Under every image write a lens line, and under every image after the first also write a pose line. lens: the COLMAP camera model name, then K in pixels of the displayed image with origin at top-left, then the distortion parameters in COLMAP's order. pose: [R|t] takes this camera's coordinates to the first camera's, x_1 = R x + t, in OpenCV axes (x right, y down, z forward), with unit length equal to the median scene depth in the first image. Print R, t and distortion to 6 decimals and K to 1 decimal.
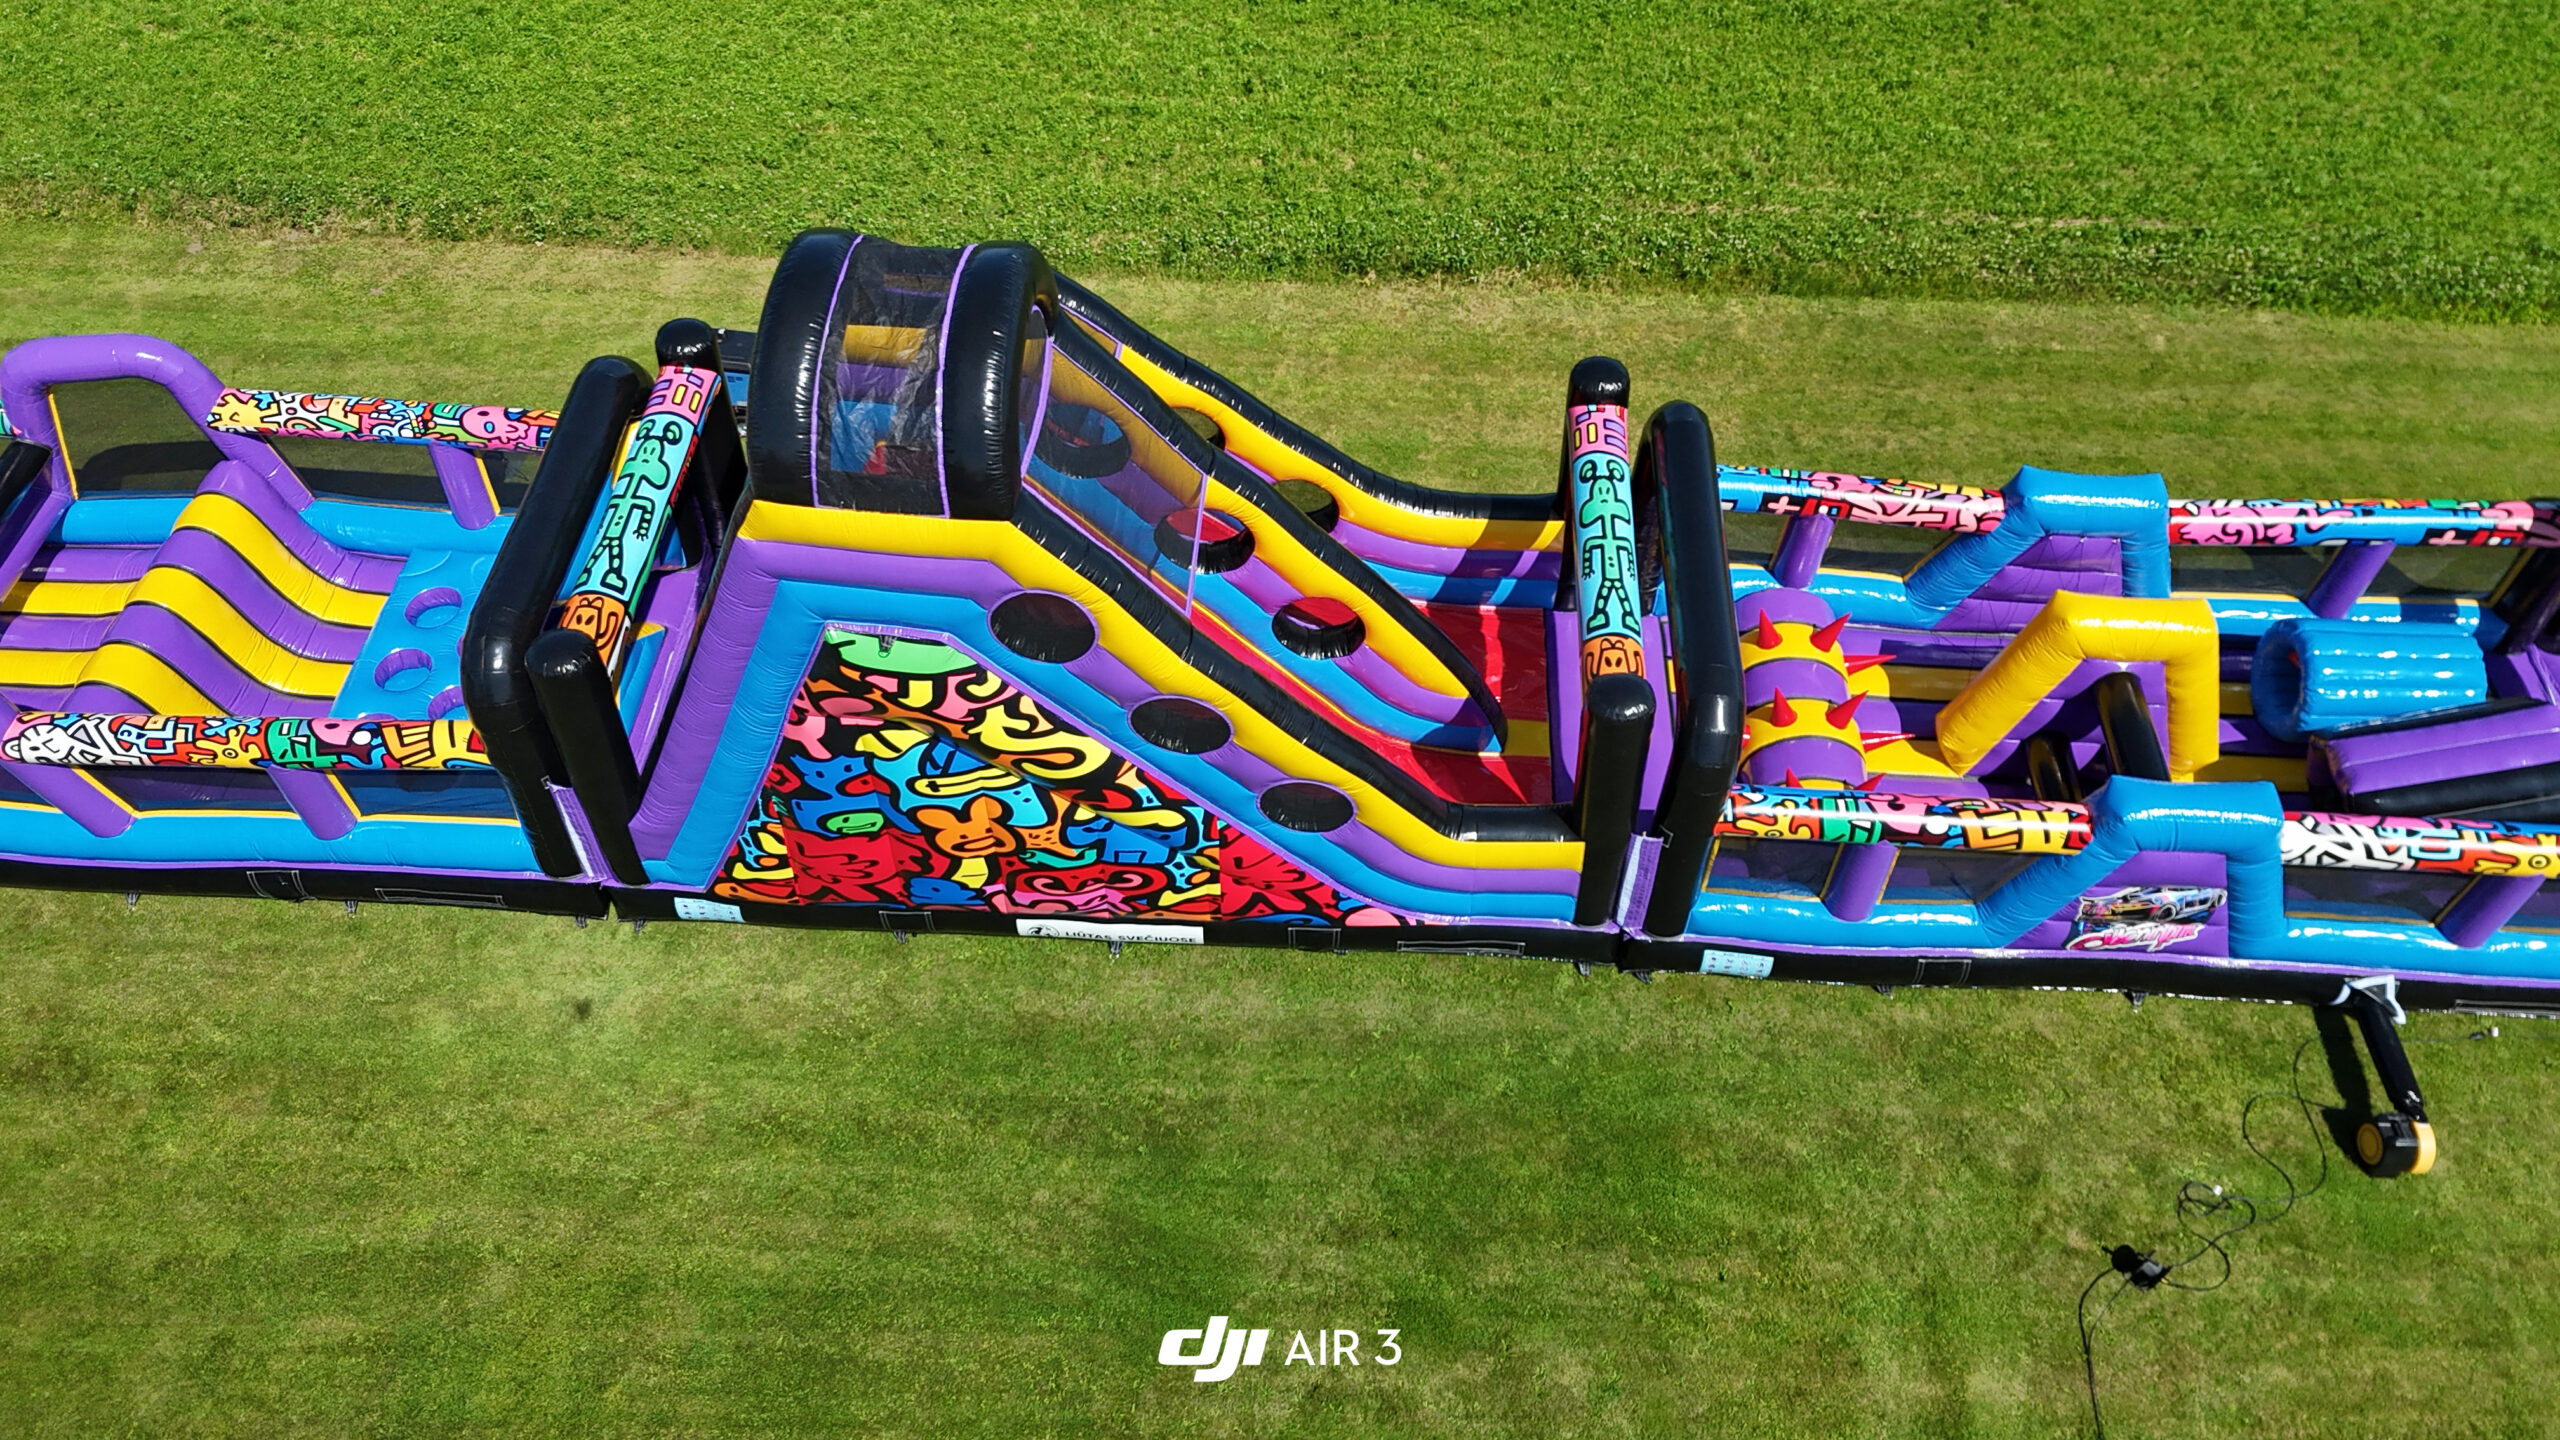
lens RADIAL K [[1888.0, 0, 1279.4], [0, 1888.0, 713.8], [0, 0, 1]] dist [0.079721, -0.061141]
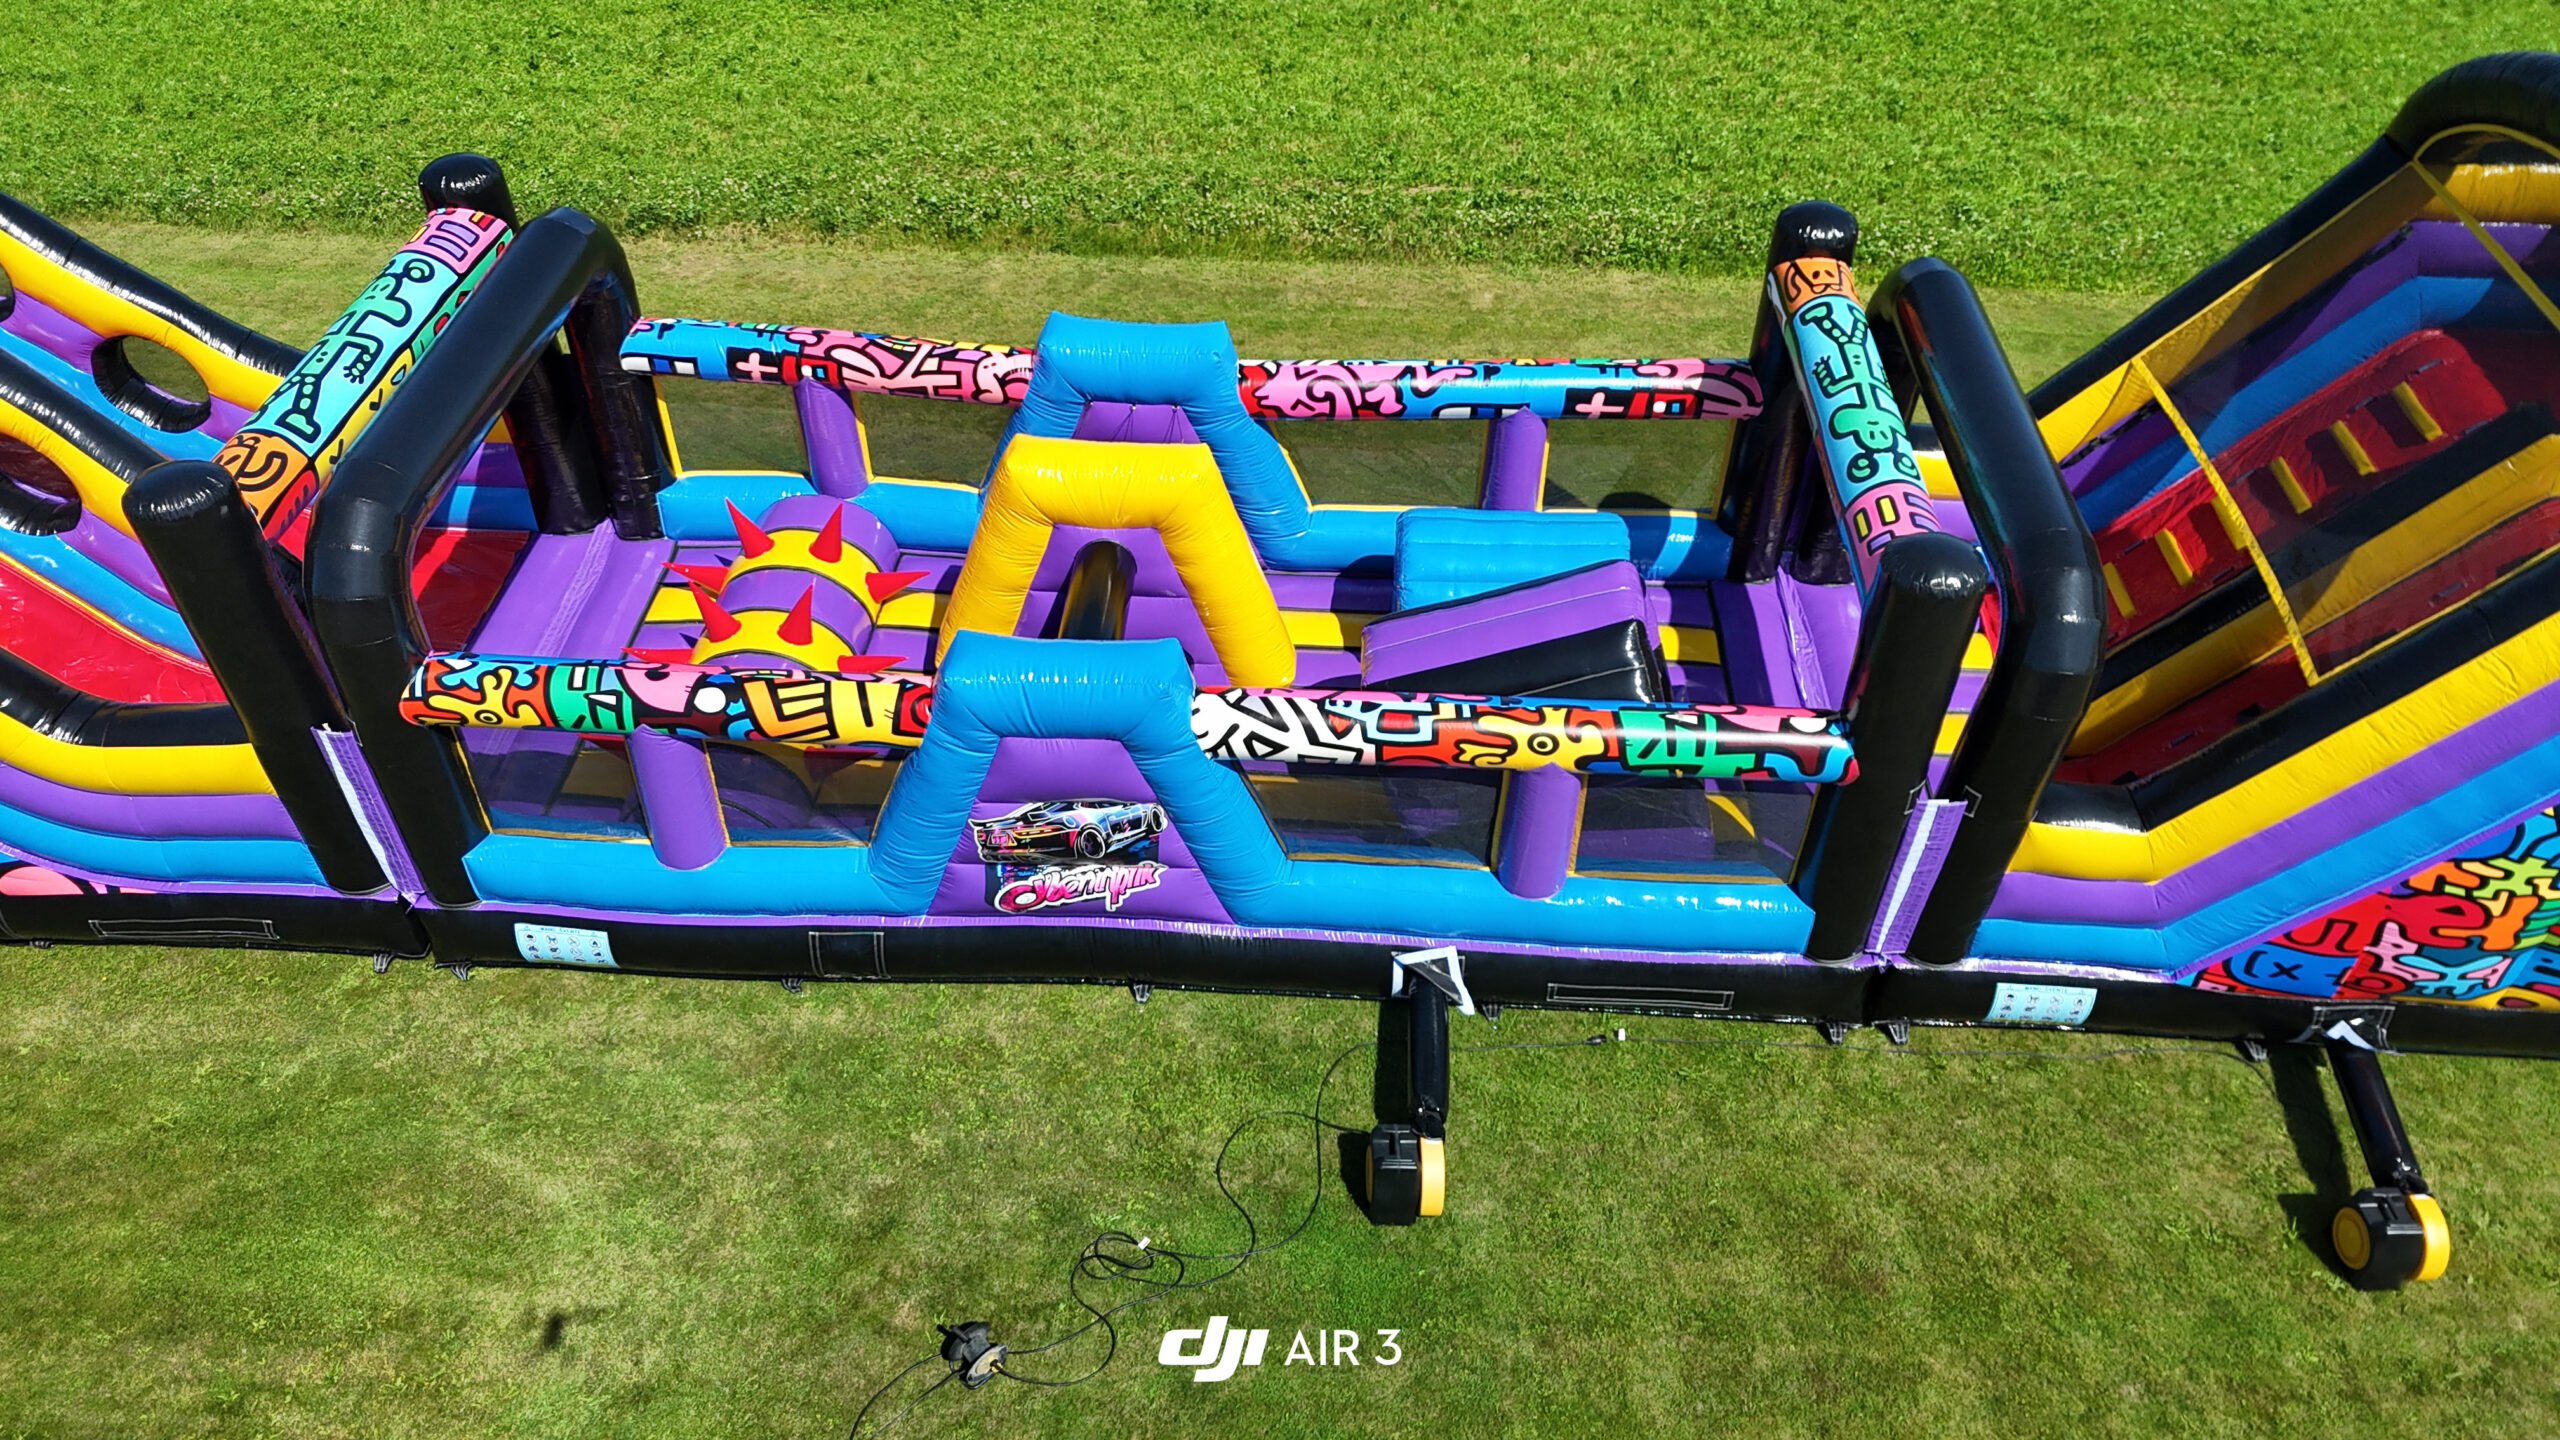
lens RADIAL K [[1888.0, 0, 1266.9], [0, 1888.0, 714.6], [0, 0, 1]] dist [0.079721, -0.061141]
pose [[0.999953, -0.003076, -0.009210, 0.530210], [0.001595, 0.987643, -0.156711, 0.165425], [0.009579, 0.156688, 0.987602, 0.298129]]
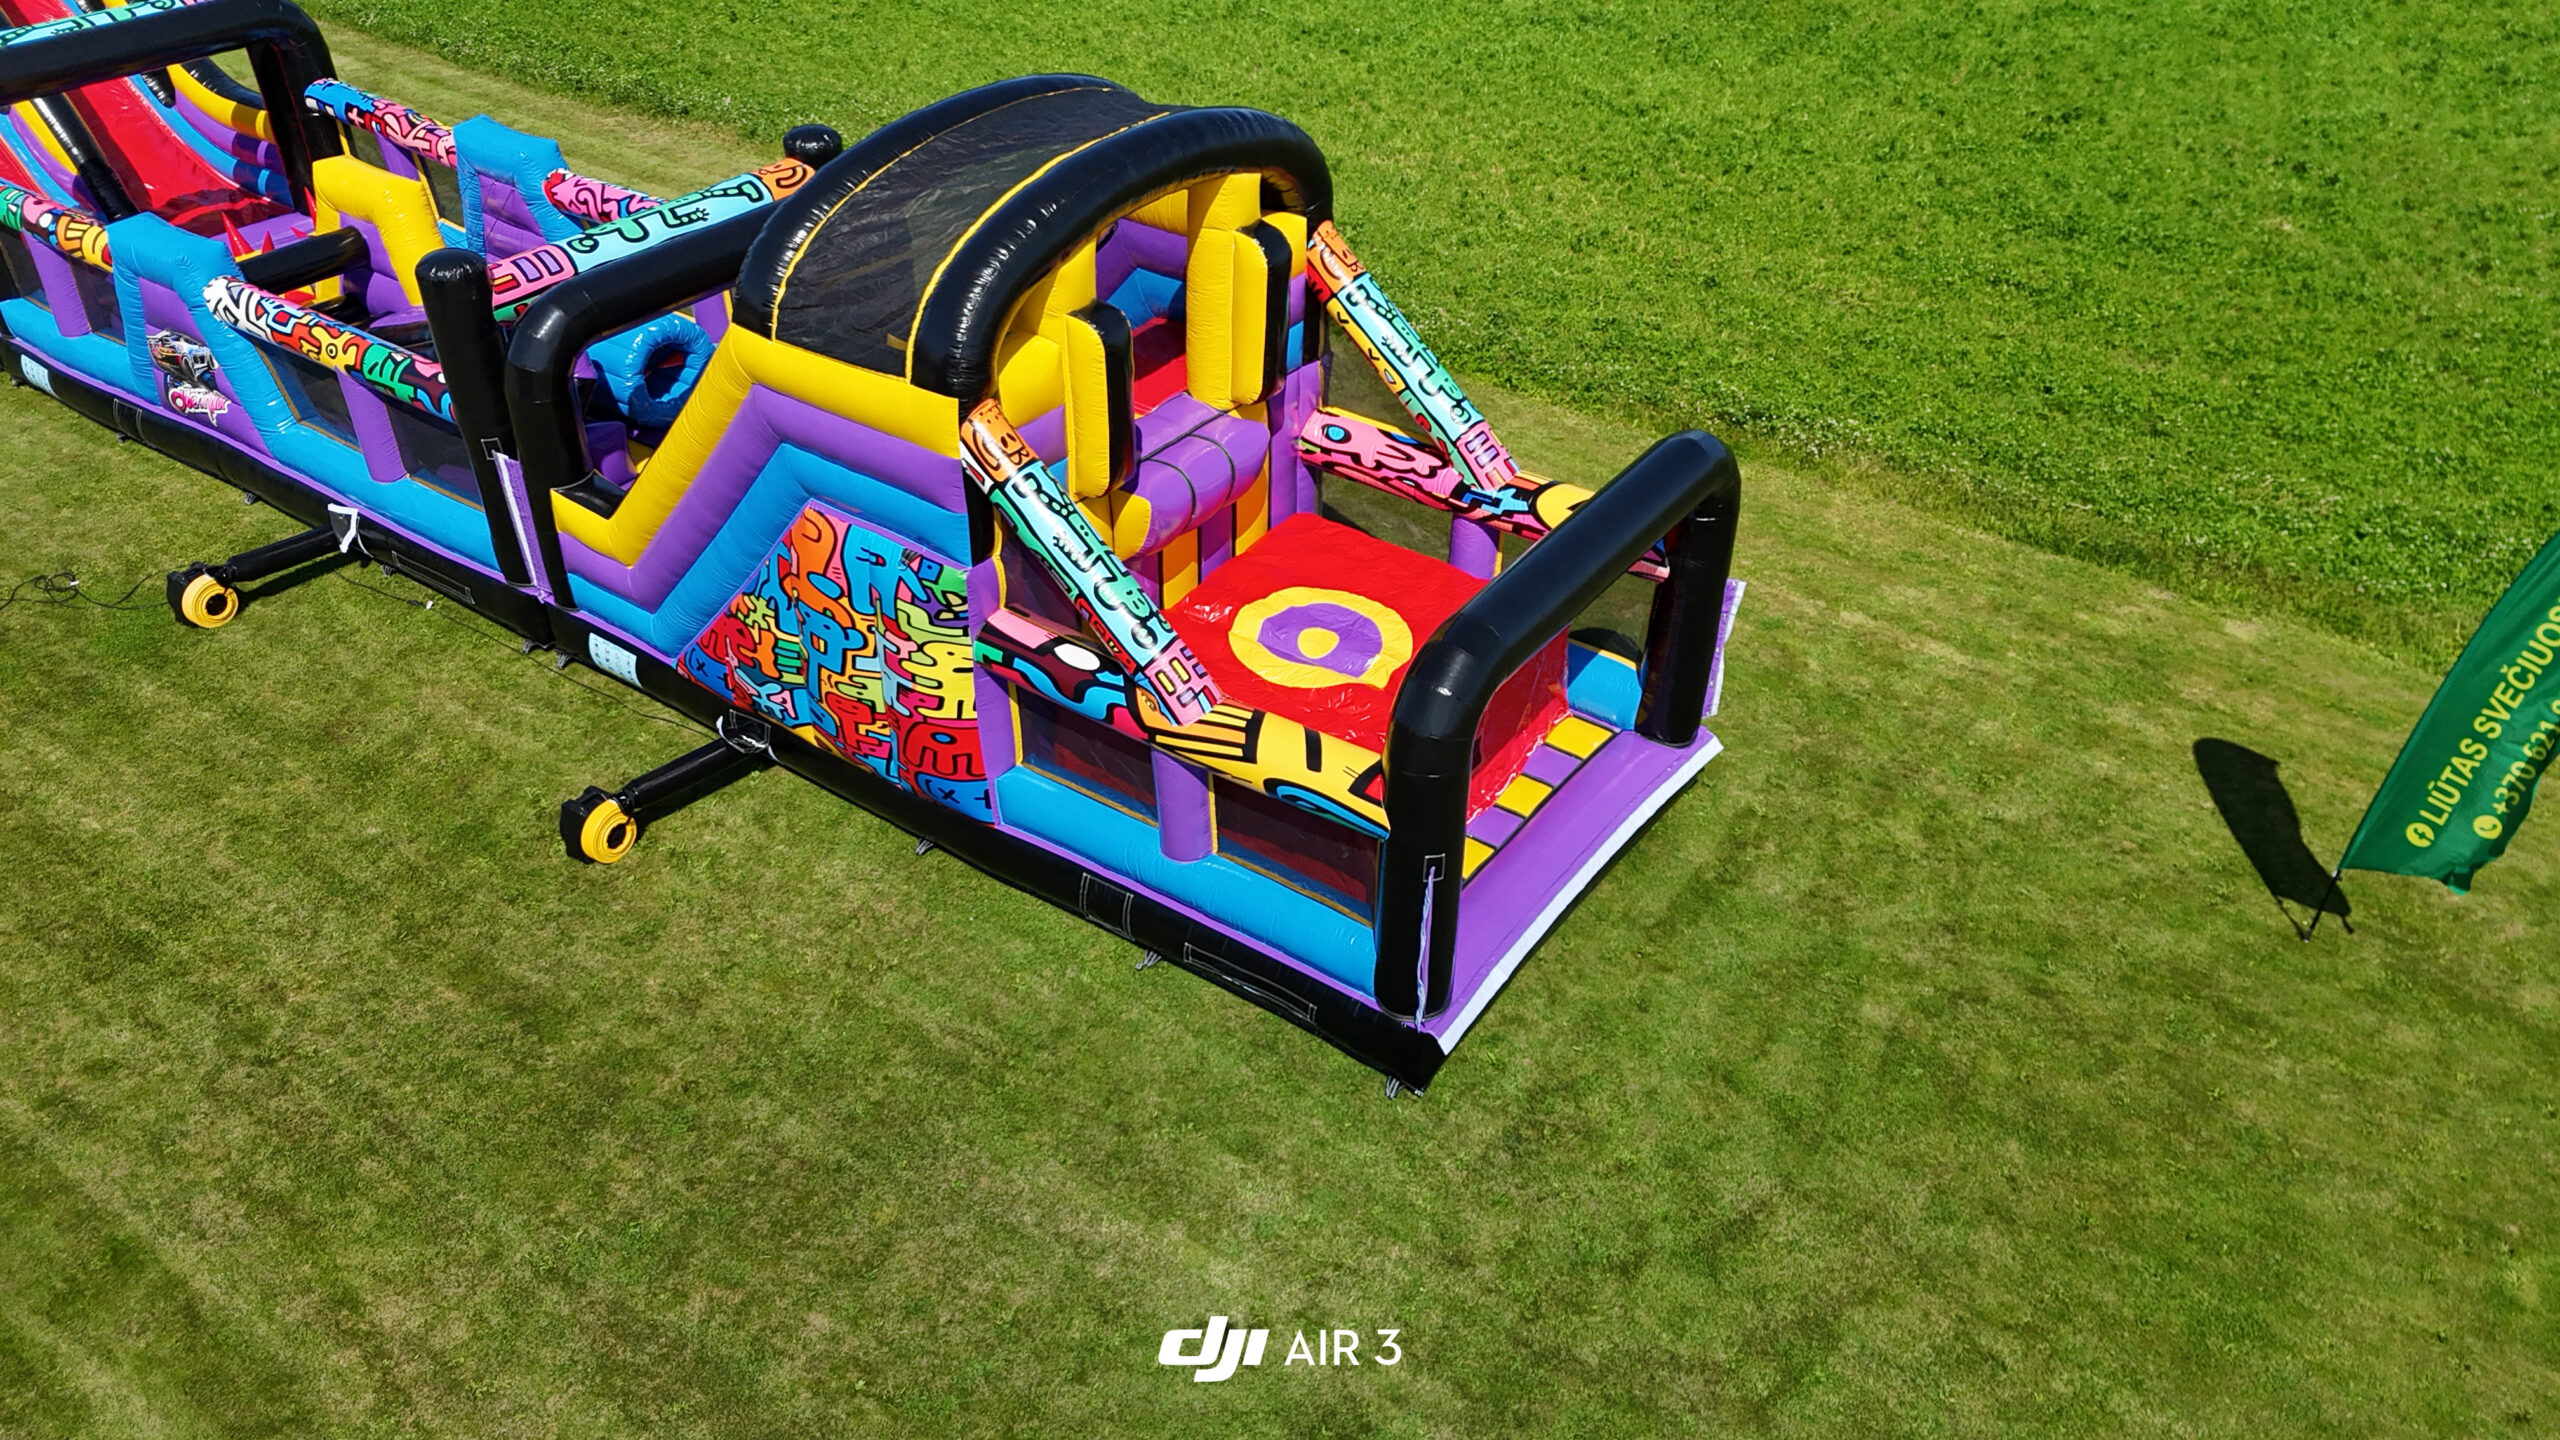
lens RADIAL K [[1888.0, 0, 1240.5], [0, 1888.0, 731.6], [0, 0, 1]] dist [0.079721, -0.061141]
pose [[0.837978, 0.313685, -0.446537, 1.549962], [-0.416263, 0.896560, -0.151346, 0.208831], [0.352872, 0.312702, 0.881872, 0.279595]]
